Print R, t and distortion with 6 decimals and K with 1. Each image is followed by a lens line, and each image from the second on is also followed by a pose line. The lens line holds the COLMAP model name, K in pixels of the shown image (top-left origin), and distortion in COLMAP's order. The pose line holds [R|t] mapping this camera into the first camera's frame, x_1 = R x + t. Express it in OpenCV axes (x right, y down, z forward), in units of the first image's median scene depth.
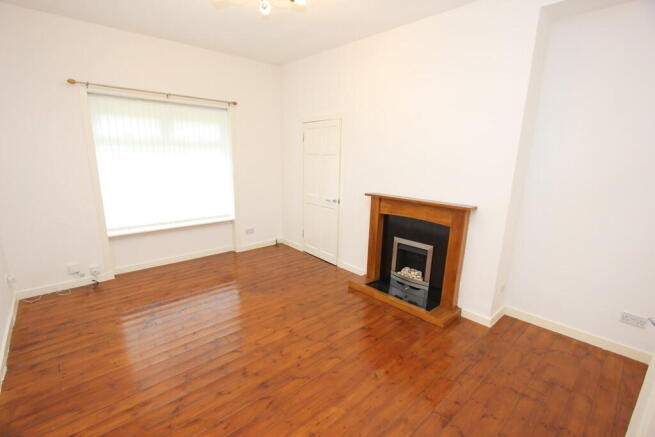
lens RADIAL K [[297.3, 0, 320.8], [0, 297.3, 225.6], [0, 0, 1]] dist [-0.018369, 0.001310]
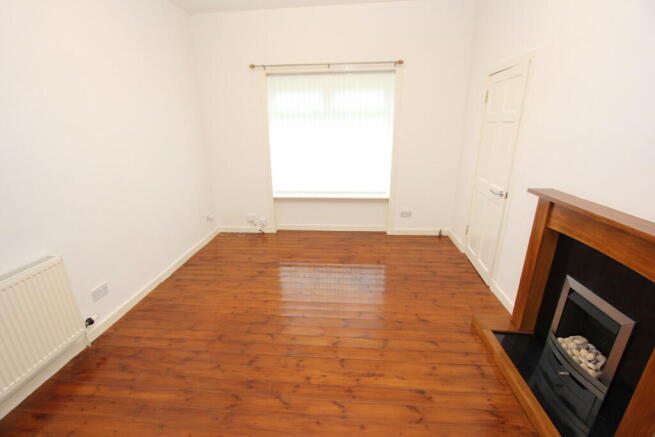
lens RADIAL K [[297.3, 0, 320.8], [0, 297.3, 225.6], [0, 0, 1]] dist [-0.018369, 0.001310]
pose [[0.684719, 0.210810, -0.697653, 0.289960], [-0.141231, 0.977487, 0.156755, -0.070095], [0.714992, -0.008803, 0.699077, 0.298572]]
